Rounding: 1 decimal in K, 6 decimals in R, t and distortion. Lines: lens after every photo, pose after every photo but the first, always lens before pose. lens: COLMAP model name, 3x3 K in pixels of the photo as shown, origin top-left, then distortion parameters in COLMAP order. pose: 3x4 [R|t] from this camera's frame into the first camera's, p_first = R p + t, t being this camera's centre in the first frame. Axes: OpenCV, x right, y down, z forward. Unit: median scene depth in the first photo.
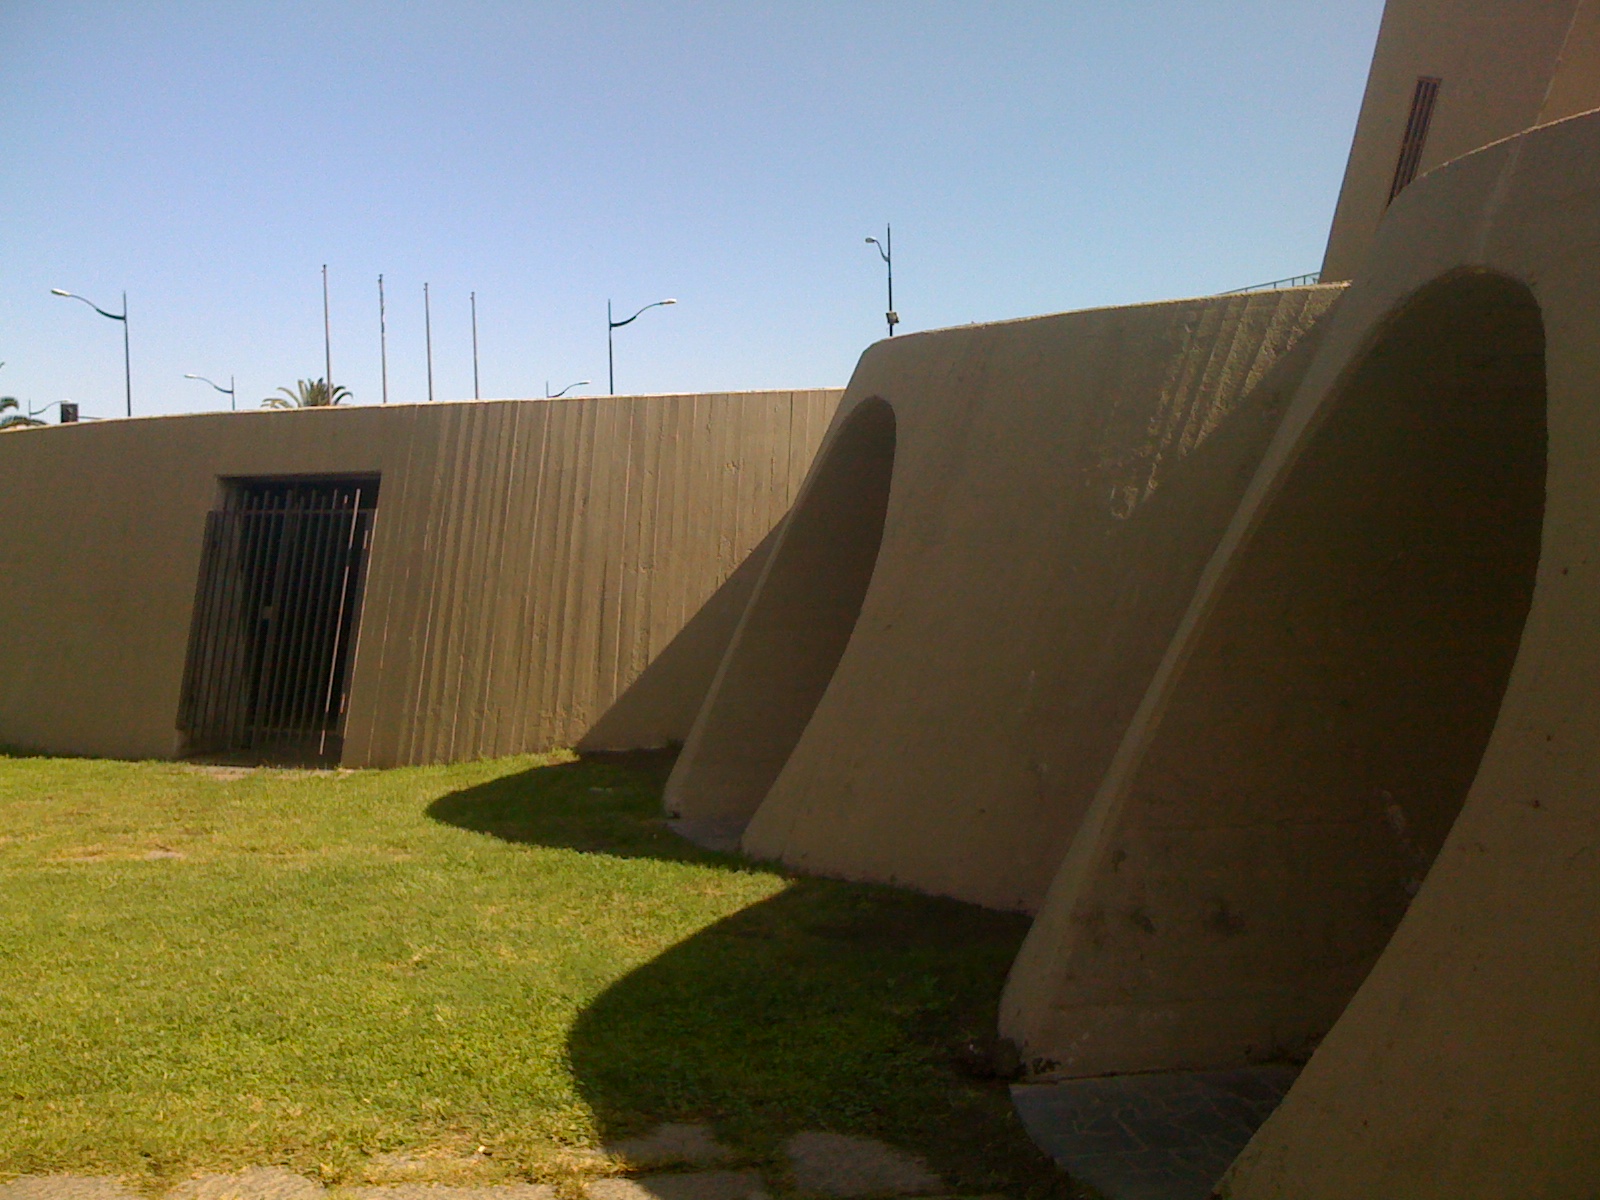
lens RADIAL K [[1635.8, 0, 800.0], [0, 1635.8, 600.0], [0, 0, 1]] dist [0.108549, -0.332380]
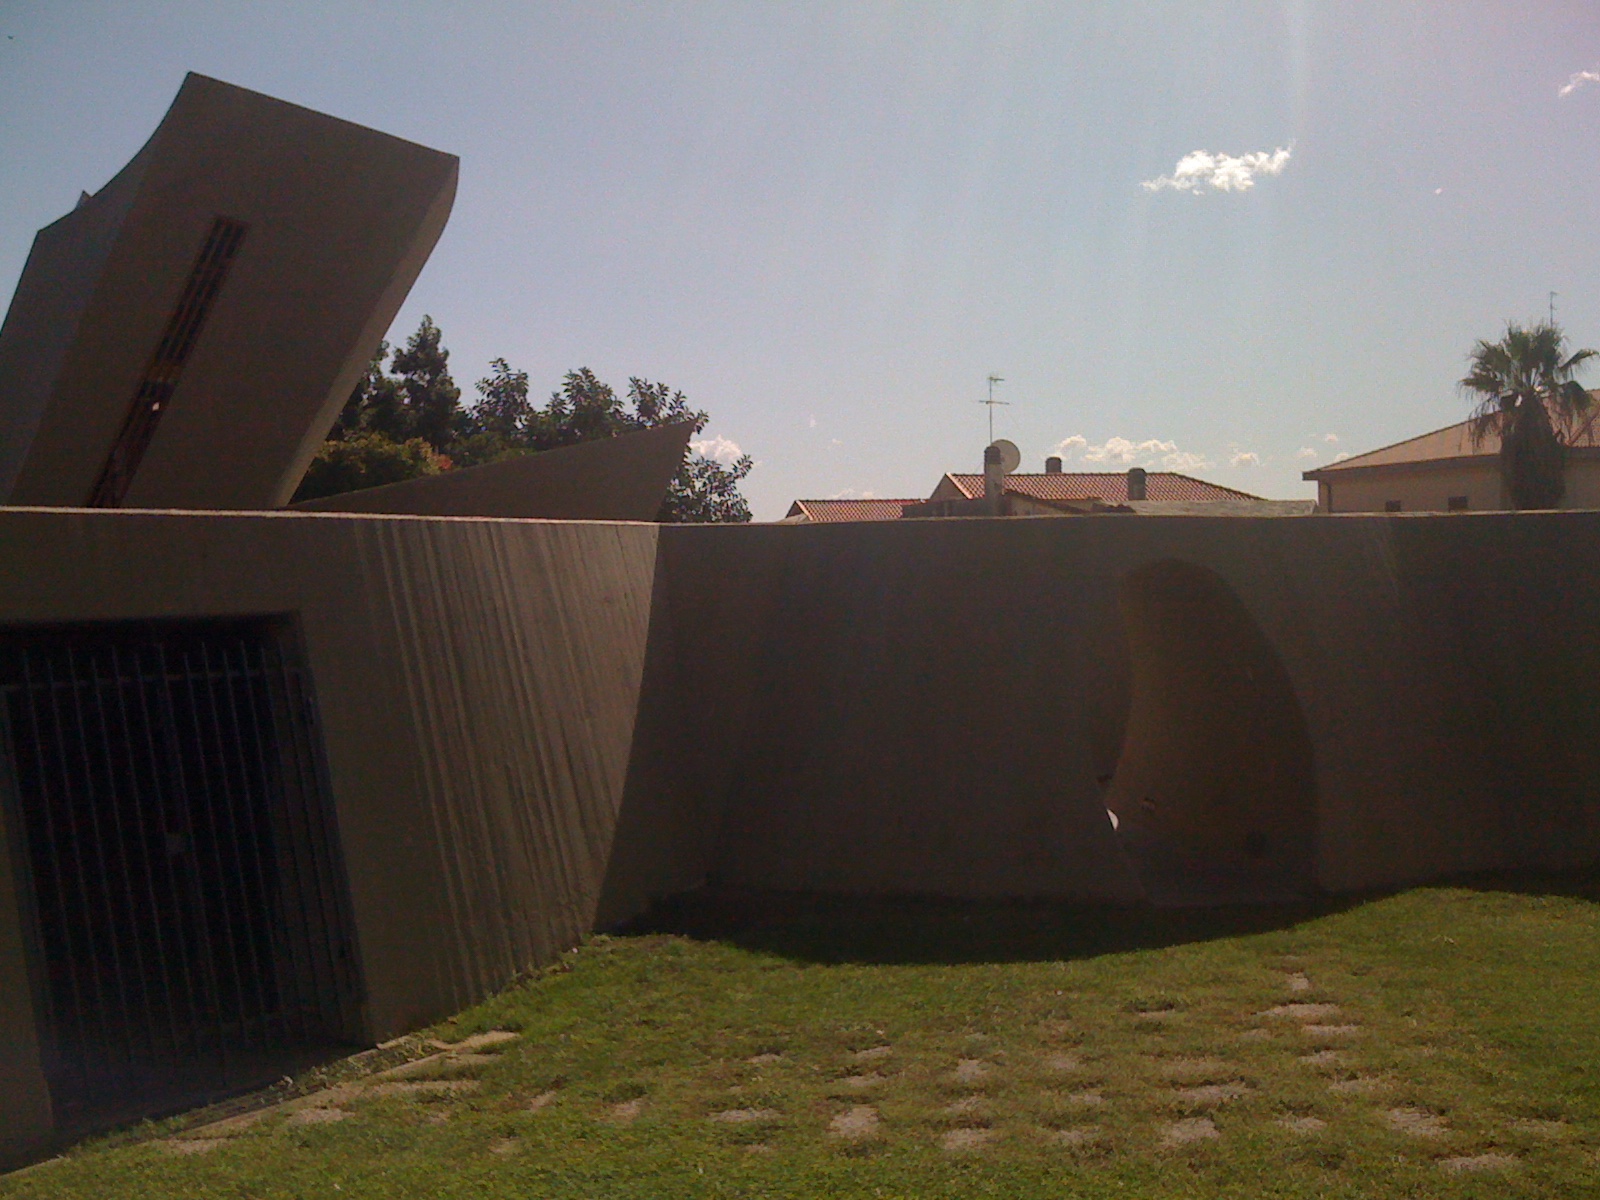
lens RADIAL K [[1635.8, 0, 800.0], [0, 1635.8, 600.0], [0, 0, 1]] dist [0.108549, -0.332380]
pose [[0.130184, 0.000056, 0.991490, -0.953676], [0.043965, 0.999016, -0.005829, -0.071928], [-0.990515, 0.044350, 0.130054, 0.748152]]
